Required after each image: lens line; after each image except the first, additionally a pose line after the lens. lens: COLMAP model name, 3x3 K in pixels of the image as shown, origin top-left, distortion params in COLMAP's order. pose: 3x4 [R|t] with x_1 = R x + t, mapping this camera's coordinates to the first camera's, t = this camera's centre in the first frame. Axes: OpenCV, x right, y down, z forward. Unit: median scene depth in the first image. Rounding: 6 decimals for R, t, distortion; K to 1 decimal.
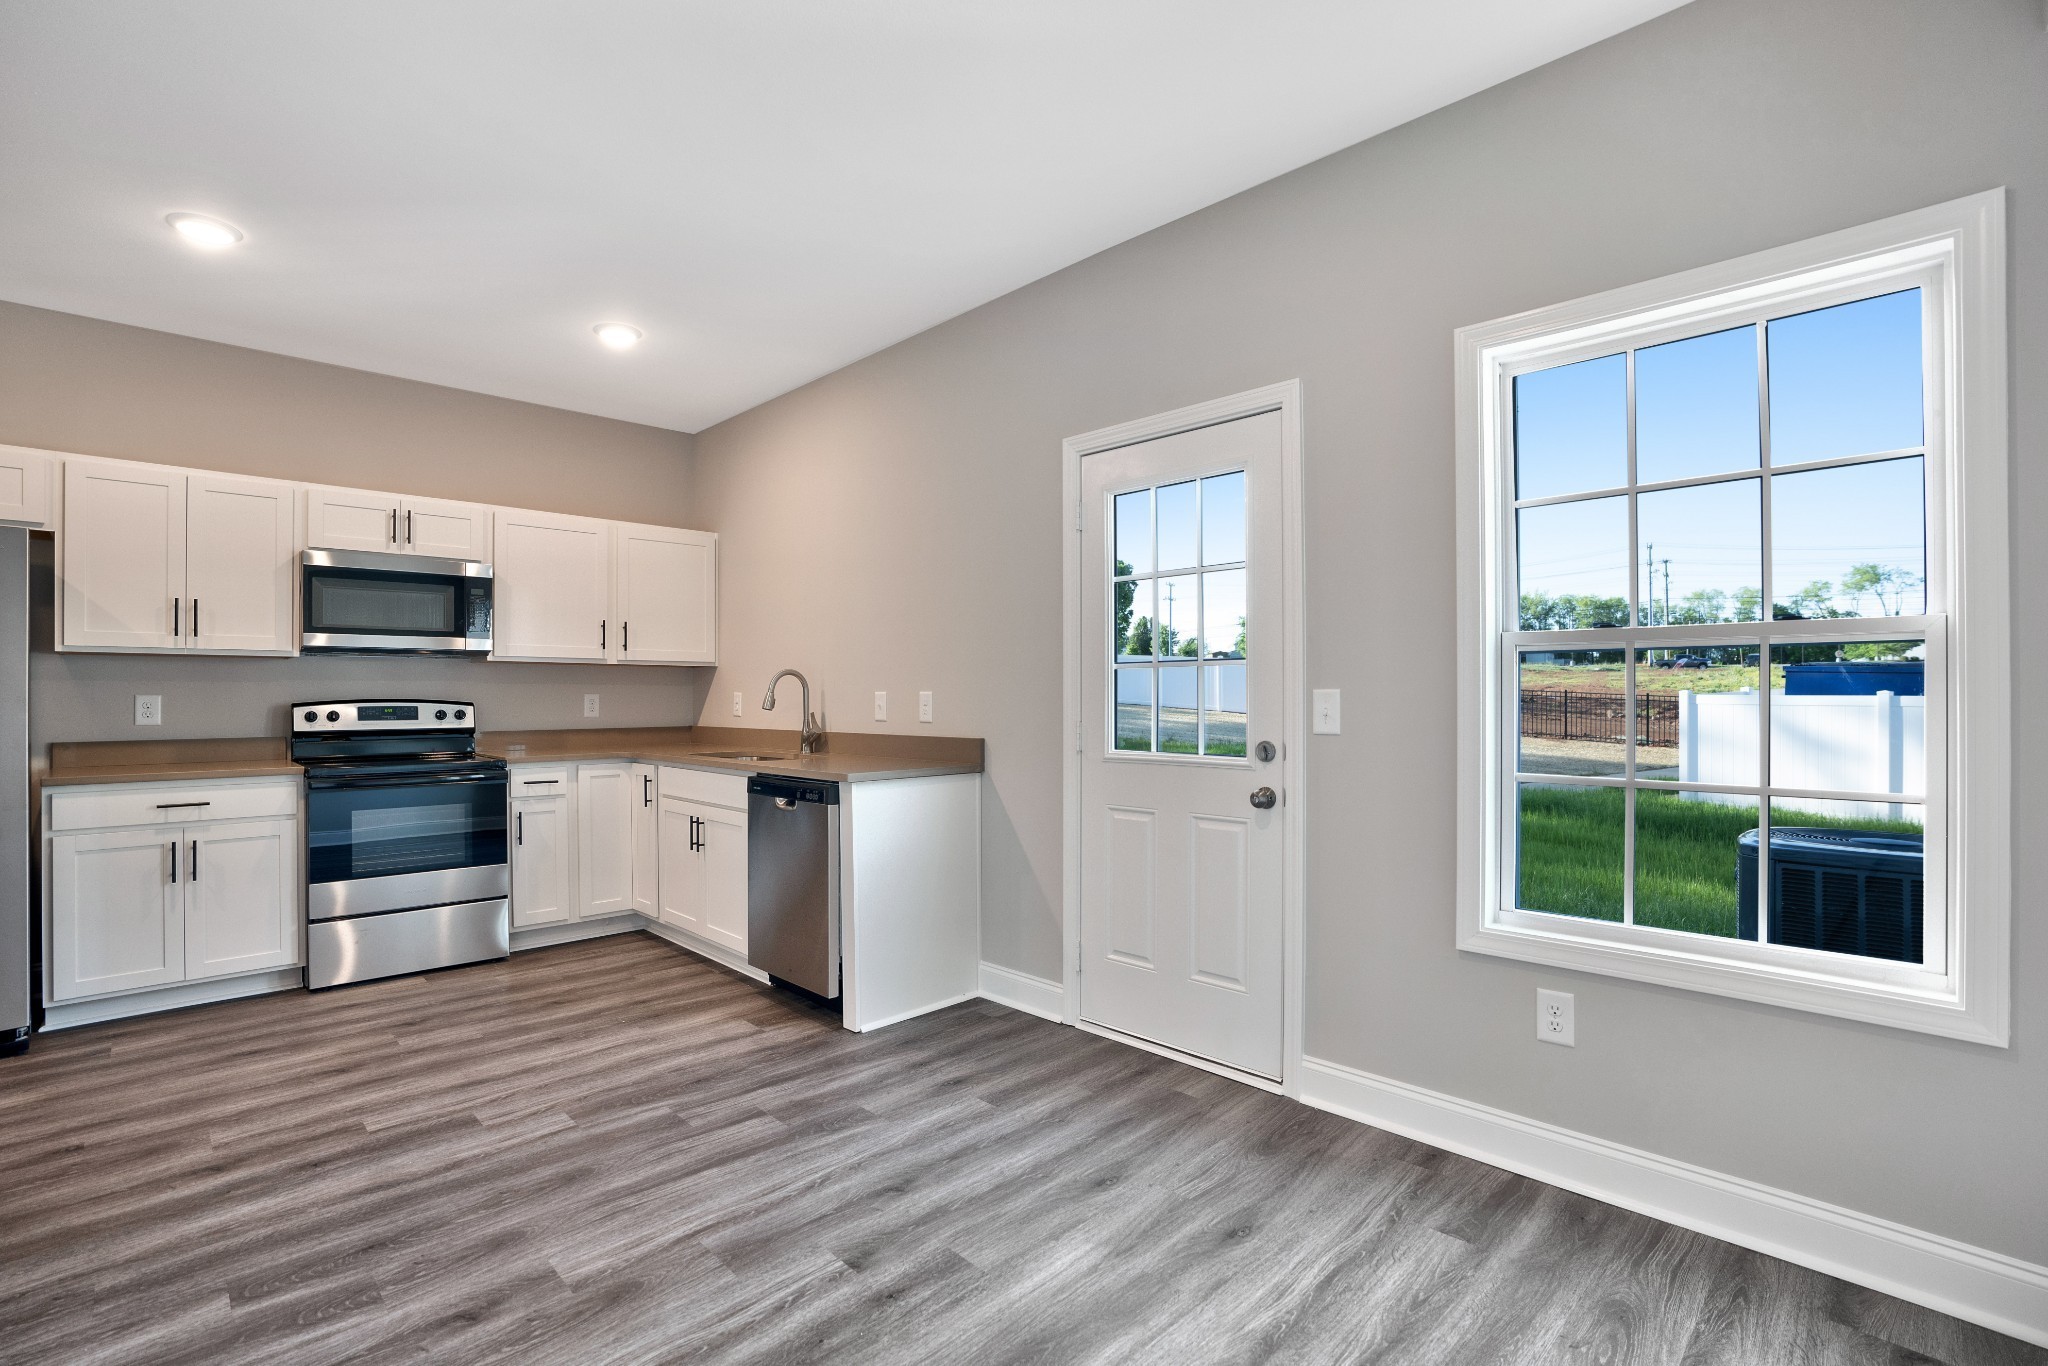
lens RADIAL K [[948.5, 0, 1014.2], [0, 948.5, 688.0], [0, 0, 1]] dist [-0.058494, 0.018490]
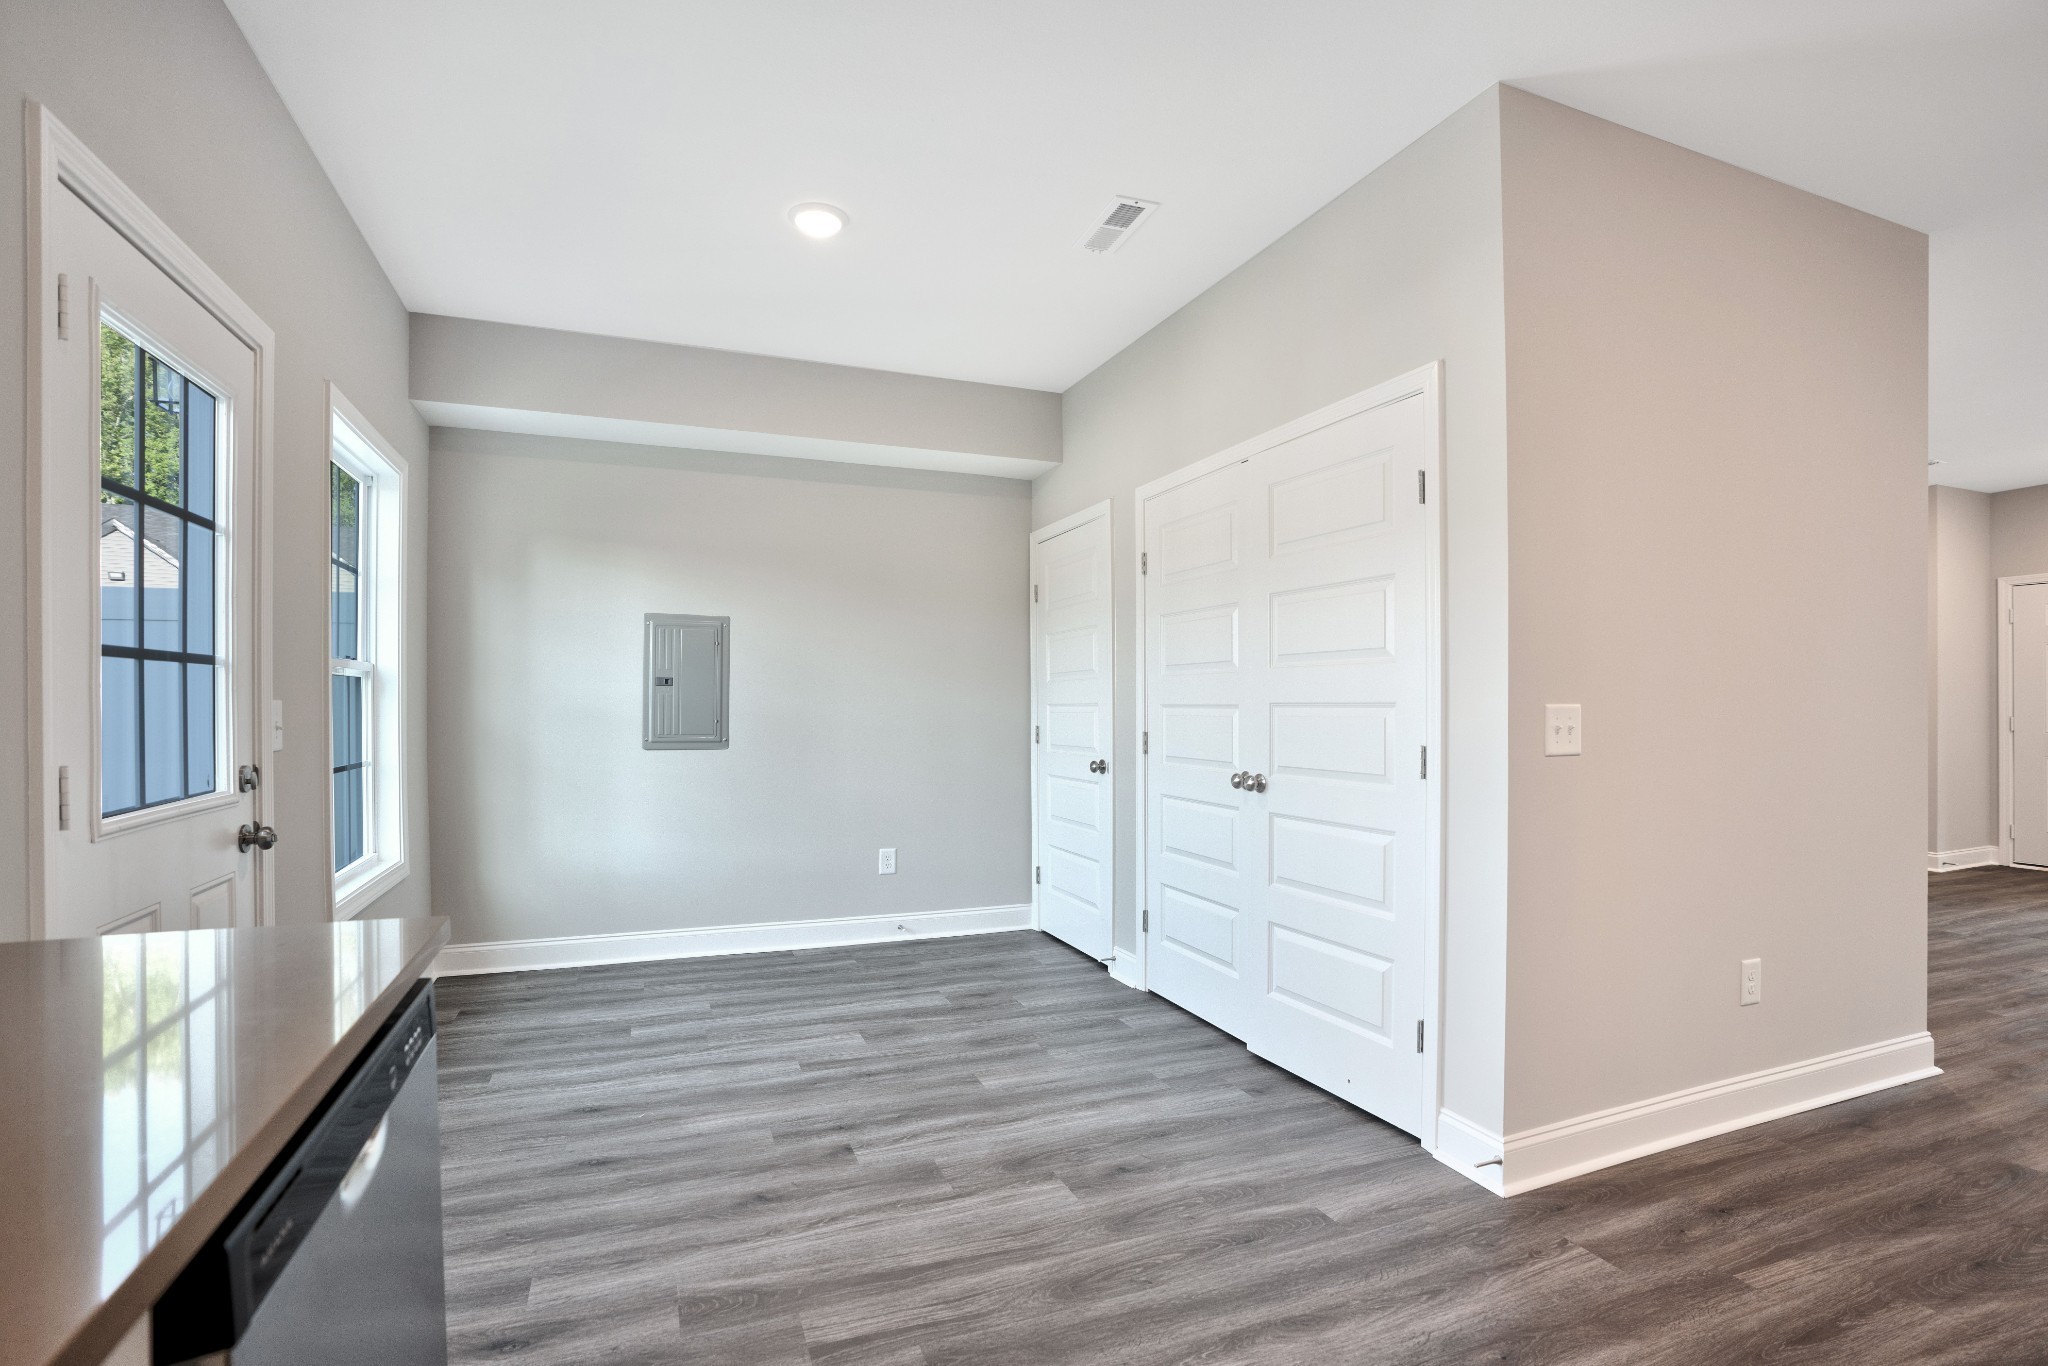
lens RADIAL K [[948.5, 0, 1009.6], [0, 948.5, 686.2], [0, 0, 1]] dist [-0.058494, 0.018490]
pose [[-0.921022, 0.009022, 0.389407, -0.514698], [-0.001239, 0.999659, -0.026091, 0.008442], [-0.389510, -0.024513, -0.920696, 1.230192]]
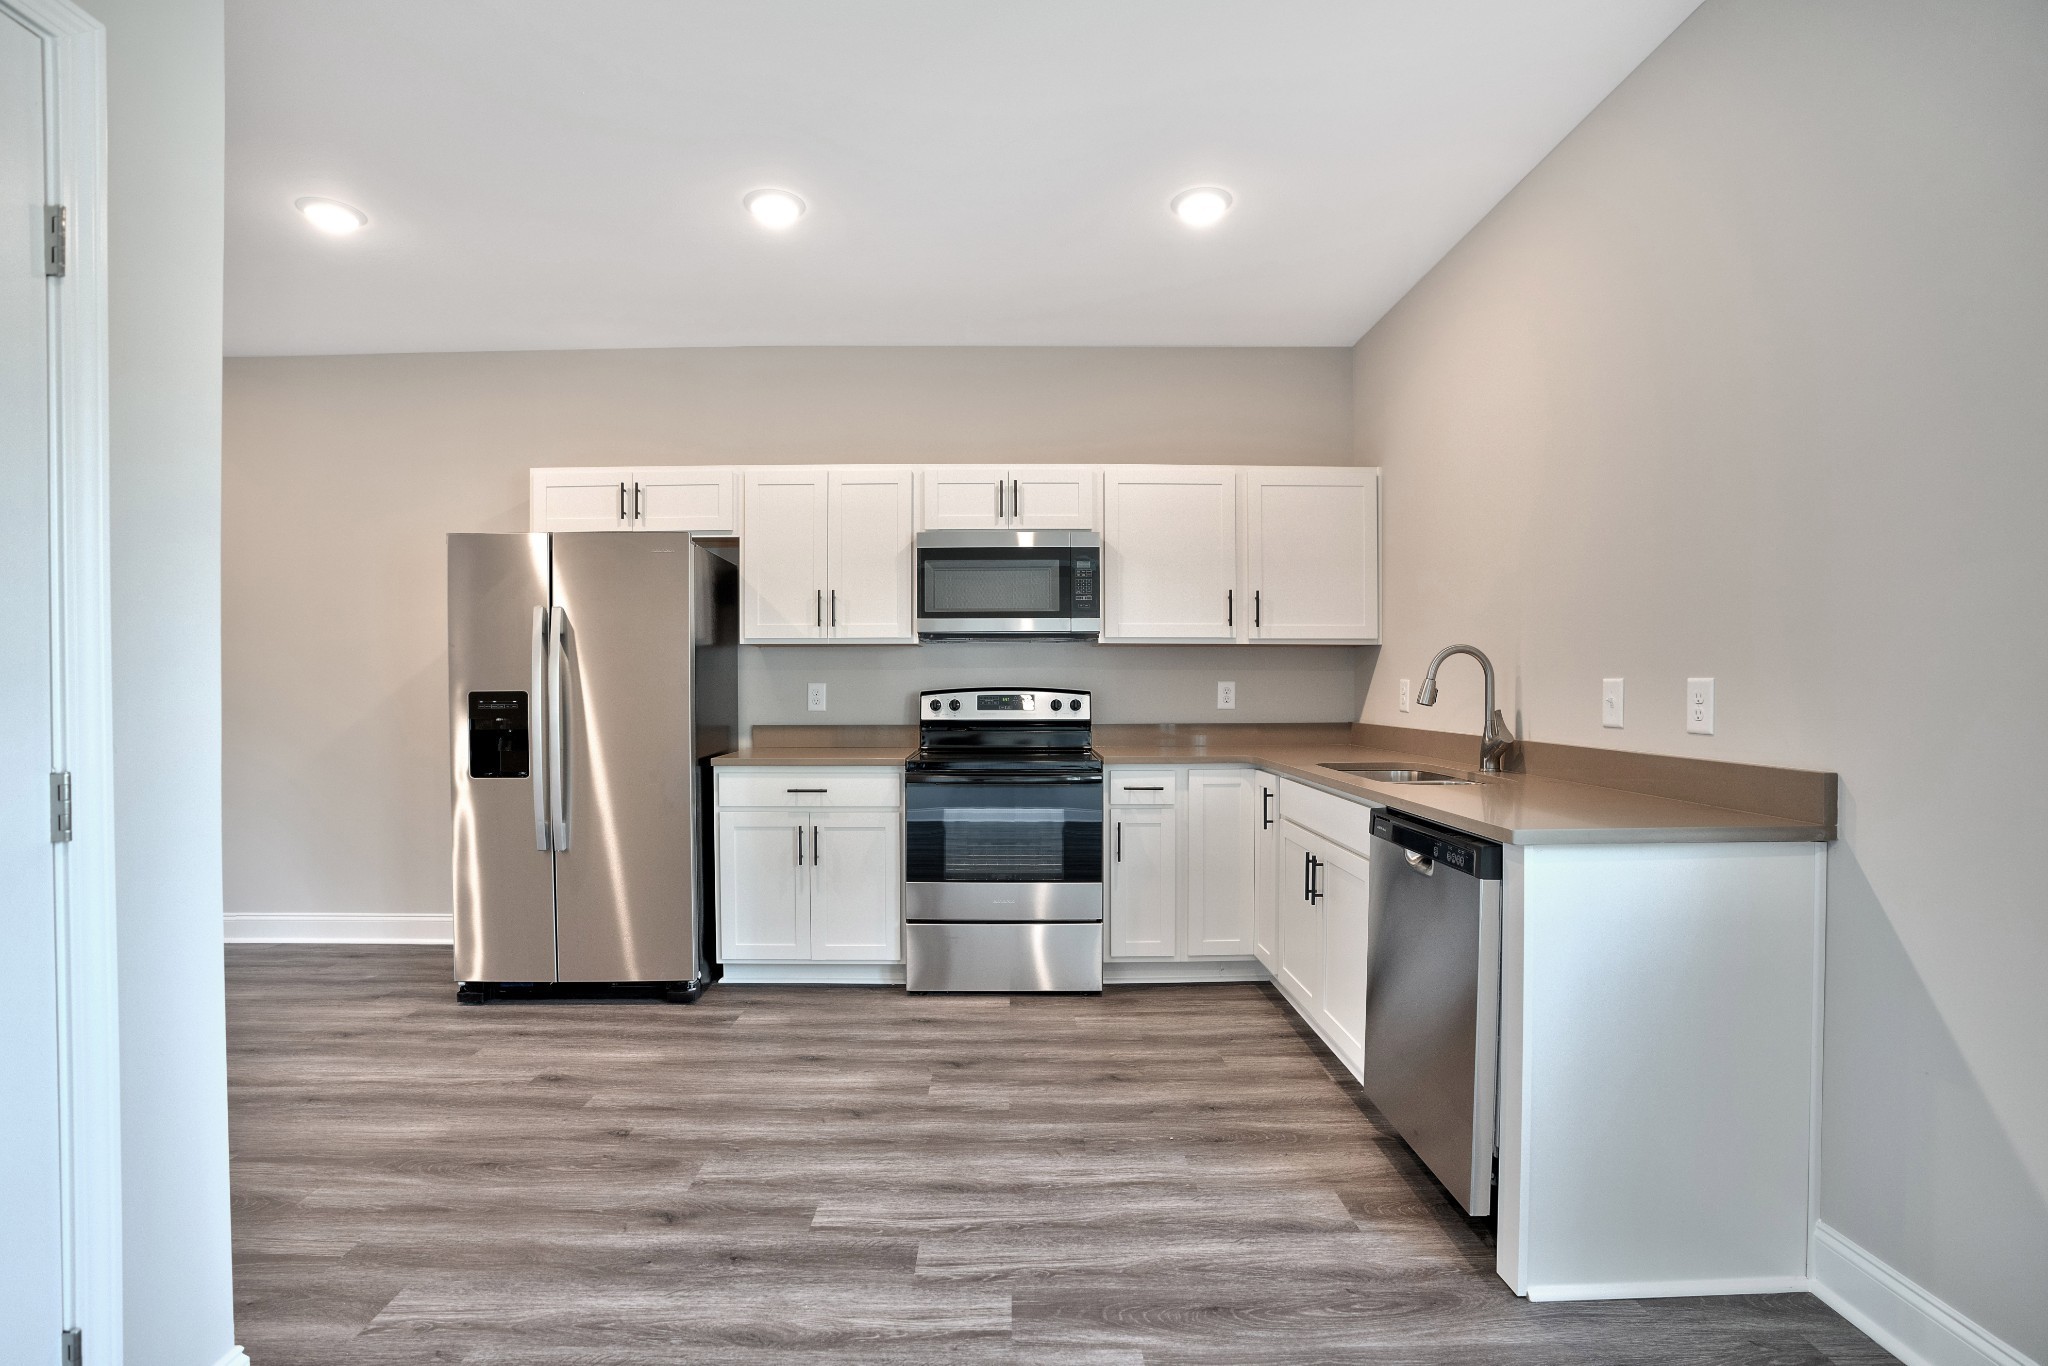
lens RADIAL K [[948.5, 0, 1001.6], [0, 948.5, 695.3], [0, 0, 1]] dist [-0.058494, 0.018490]
pose [[0.712968, 0.010155, -0.701123, -0.010327], [0.006466, 0.999757, 0.021055, 0.000039], [0.701166, -0.019545, 0.712730, 0.406863]]
